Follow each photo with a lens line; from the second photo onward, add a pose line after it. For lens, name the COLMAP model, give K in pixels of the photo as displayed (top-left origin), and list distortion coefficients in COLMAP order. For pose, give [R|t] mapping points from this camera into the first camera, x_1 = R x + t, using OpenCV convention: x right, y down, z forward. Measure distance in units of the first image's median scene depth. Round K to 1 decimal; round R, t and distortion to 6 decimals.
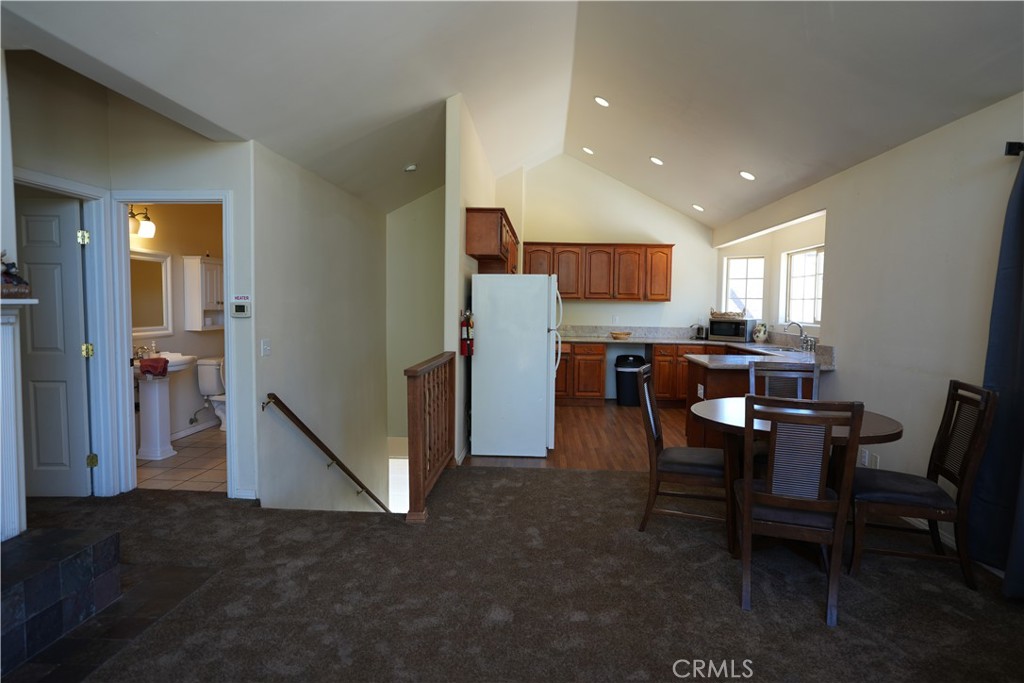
lens RADIAL K [[556.9, 0, 513.7], [0, 556.9, 339.1], [0, 0, 1]] dist [-0.053363, 0.041776]
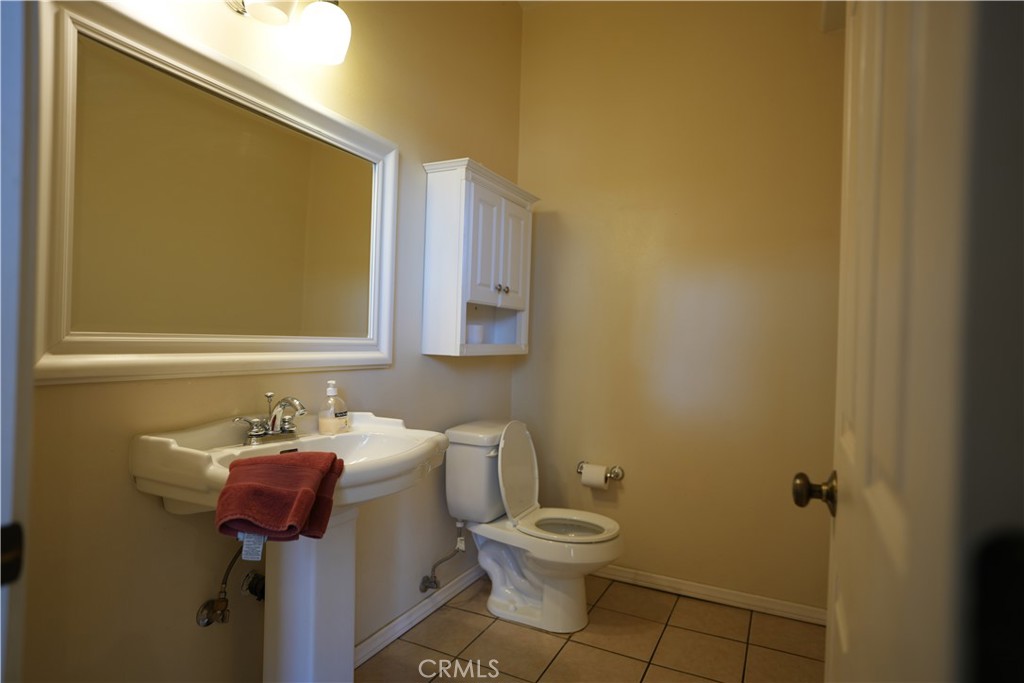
lens RADIAL K [[556.9, 0, 513.7], [0, 556.9, 339.1], [0, 0, 1]] dist [-0.053363, 0.041776]
pose [[0.919896, 0.011731, -0.391986, -0.383261], [-0.041423, 0.996867, -0.067377, -0.002439], [0.389968, 0.078217, 0.917500, 0.662014]]
